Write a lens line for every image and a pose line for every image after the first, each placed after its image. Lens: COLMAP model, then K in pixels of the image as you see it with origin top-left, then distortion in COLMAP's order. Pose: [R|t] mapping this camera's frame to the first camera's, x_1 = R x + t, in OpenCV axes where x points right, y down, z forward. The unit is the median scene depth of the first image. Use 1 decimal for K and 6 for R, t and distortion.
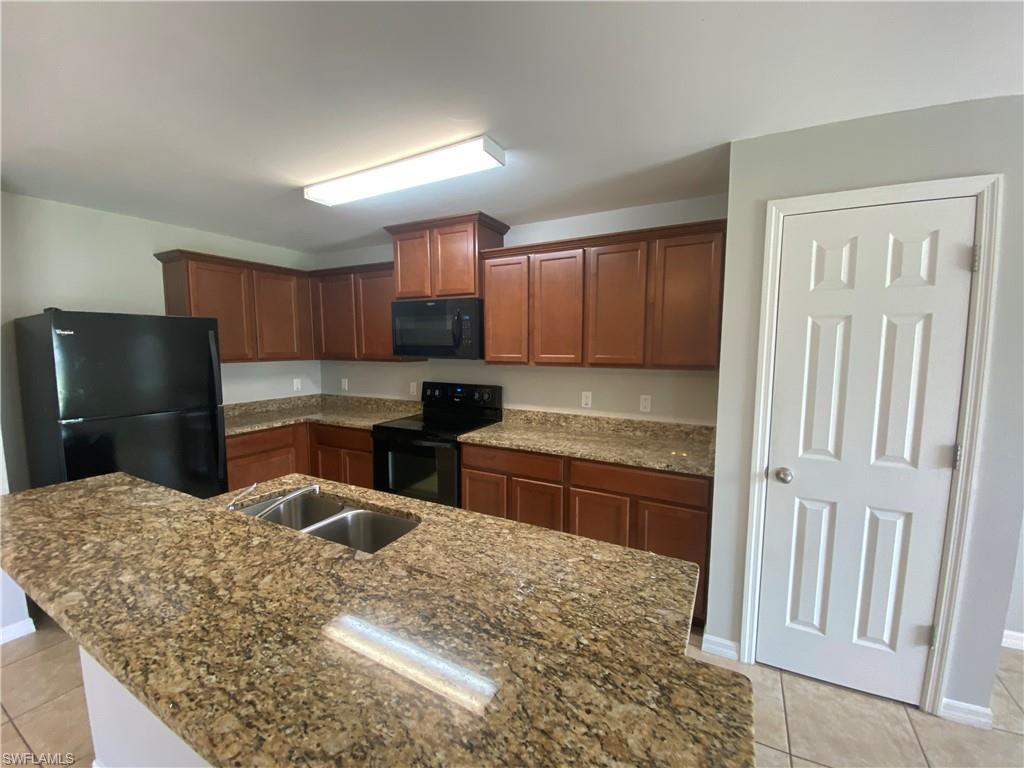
lens RADIAL K [[416.7, 0, 512.7], [0, 416.7, 385.5], [0, 0, 1]] dist [-0.003108, -0.005657]
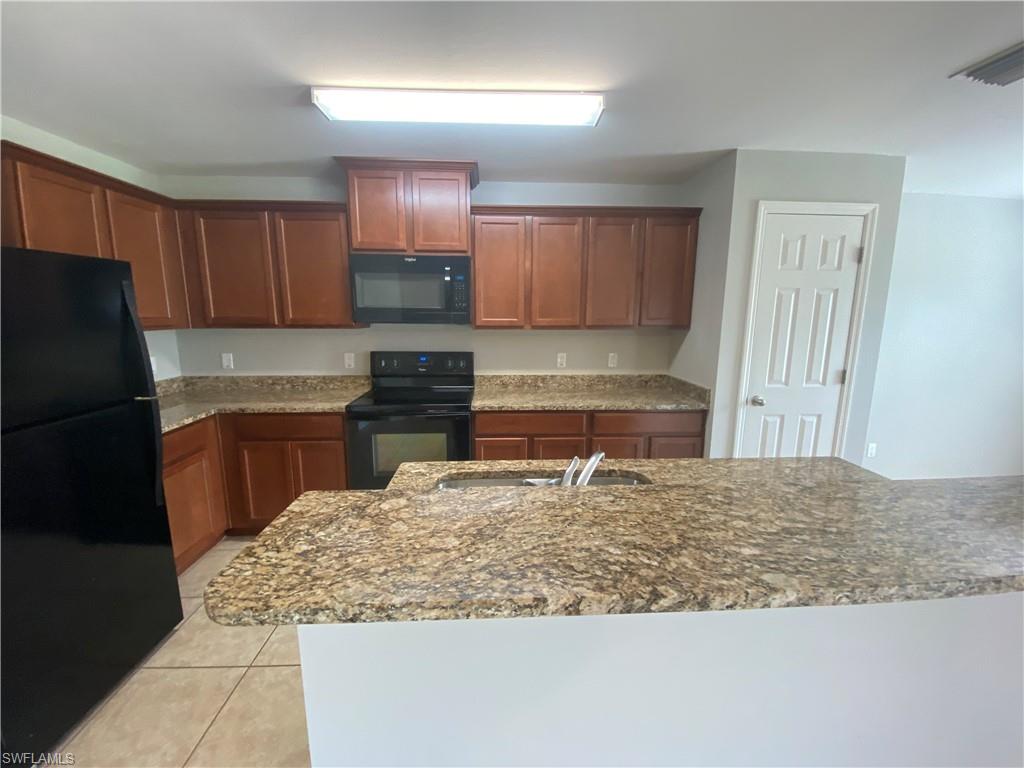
lens RADIAL K [[416.7, 0, 510.7], [0, 416.7, 384.3], [0, 0, 1]] dist [-0.003108, -0.005657]
pose [[0.855964, -0.082284, 0.510445, -0.543032], [0.047700, 0.995612, 0.080505, 0.003528], [-0.514830, -0.044561, 0.856133, 0.154290]]
